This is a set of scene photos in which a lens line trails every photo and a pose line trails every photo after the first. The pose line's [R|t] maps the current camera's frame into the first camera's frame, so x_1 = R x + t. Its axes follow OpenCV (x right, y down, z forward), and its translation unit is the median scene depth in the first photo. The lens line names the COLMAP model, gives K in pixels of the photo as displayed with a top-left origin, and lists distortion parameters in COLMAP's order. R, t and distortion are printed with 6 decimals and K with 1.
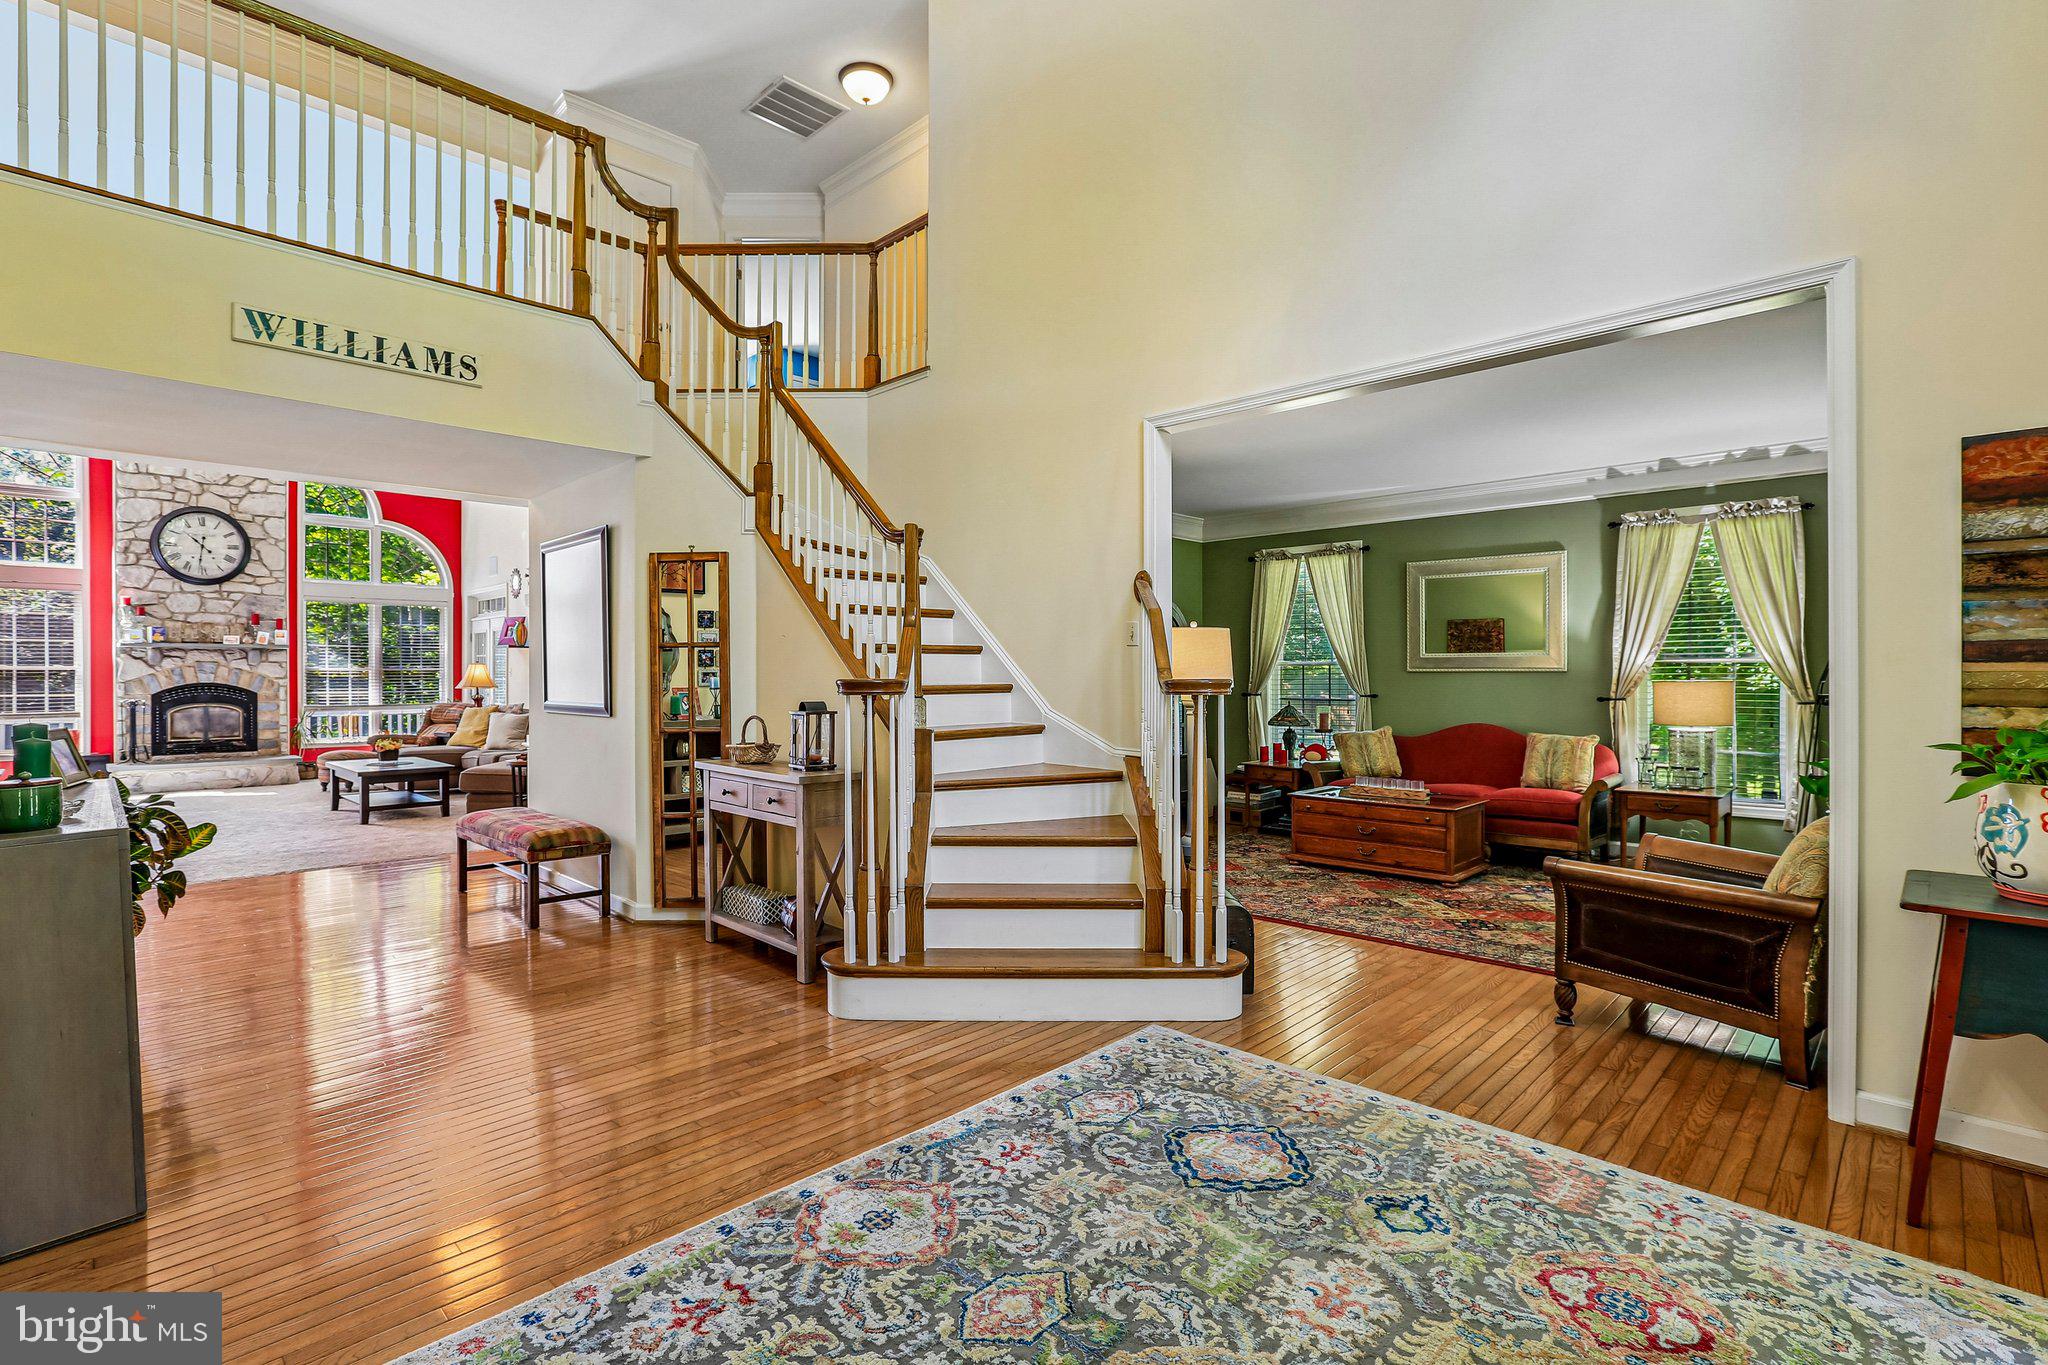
lens RADIAL K [[948.1, 0, 1039.1], [0, 948.1, 665.9], [0, 0, 1]] dist [-0.023124, 0.003023]
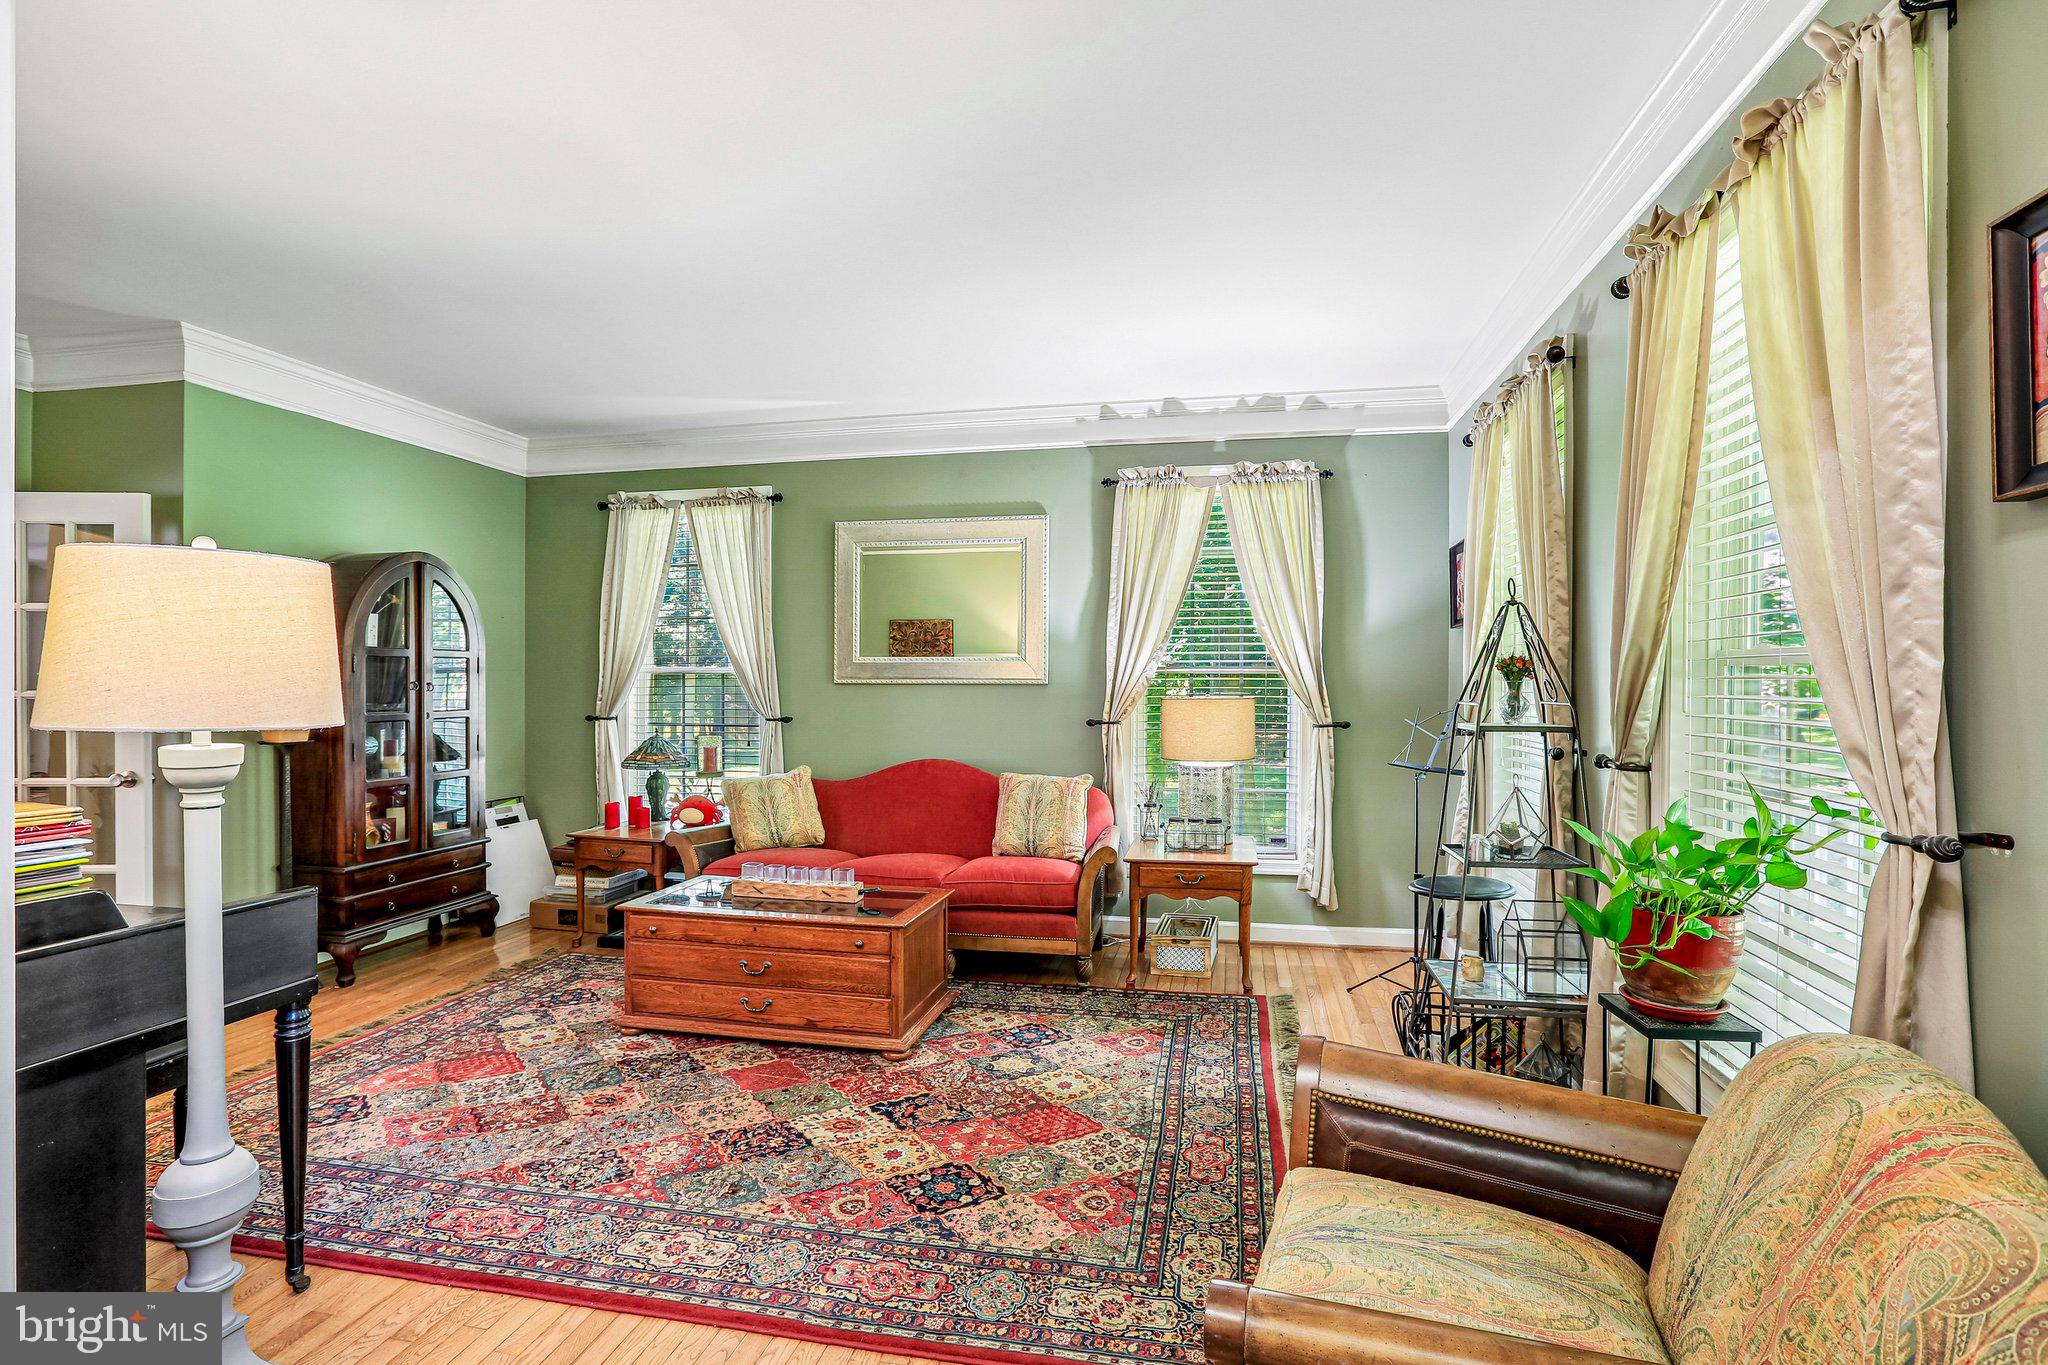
lens RADIAL K [[948.1, 0, 1065.7], [0, 948.1, 682.3], [0, 0, 1]] dist [-0.023124, 0.003023]
pose [[0.827531, 0.004673, 0.561401, 0.178386], [-0.006810, 0.999975, 0.001714, 0.003521], [-0.561379, -0.005241, 0.827542, 0.422910]]
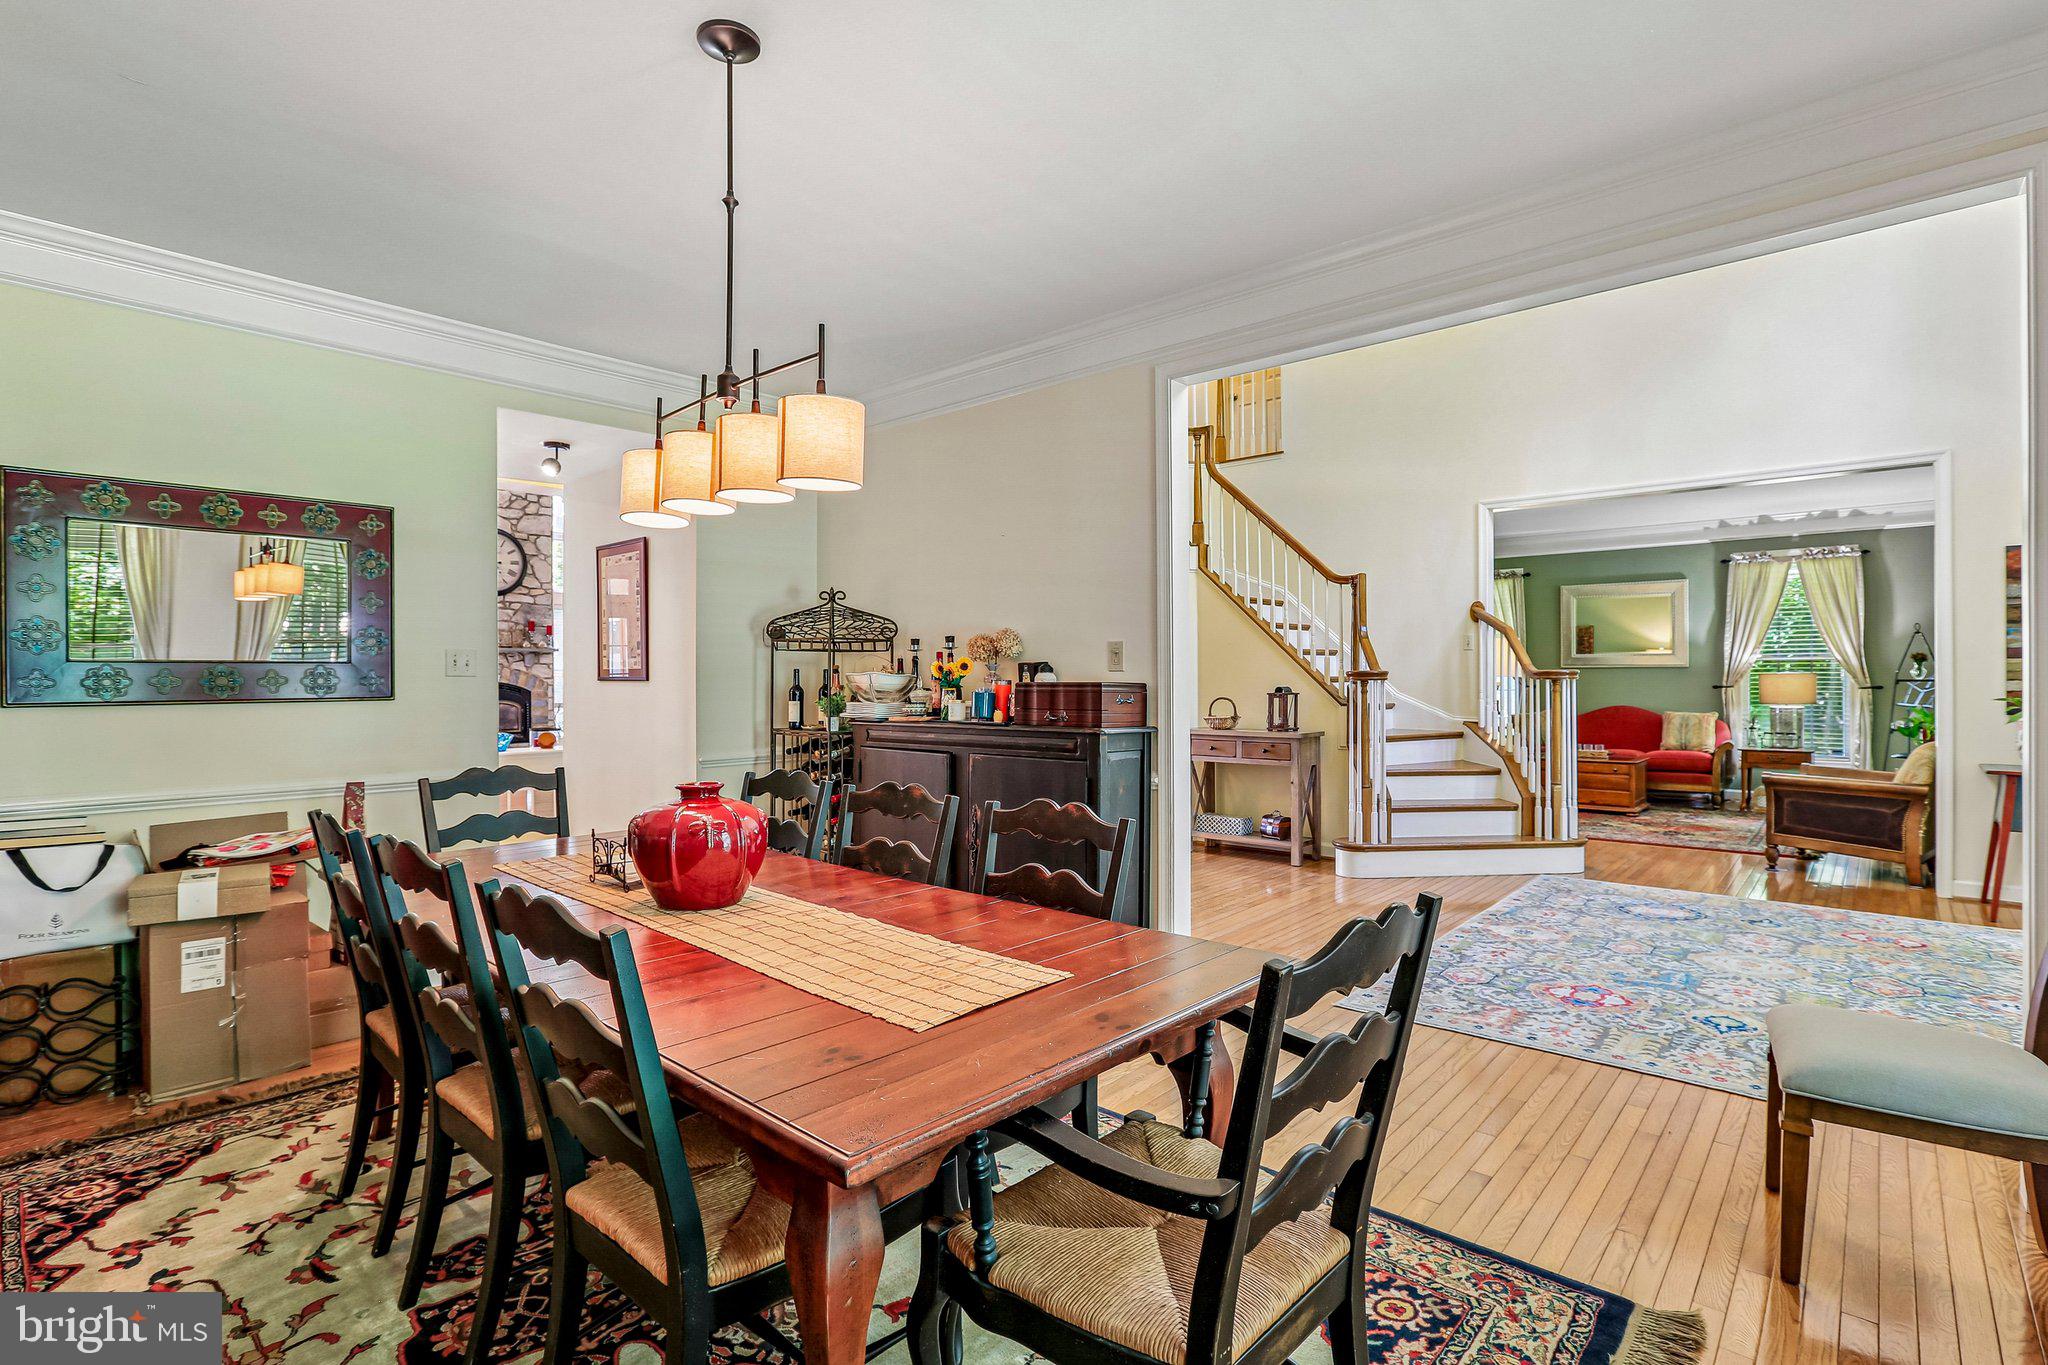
lens RADIAL K [[948.1, 0, 1089.9], [0, 948.1, 666.0], [0, 0, 1]] dist [-0.023124, 0.003023]
pose [[0.998078, -0.003011, 0.061896, -0.427883], [0.003087, 0.999995, -0.001140, 0.003647], [-0.061893, 0.001329, 0.998082, -0.340687]]
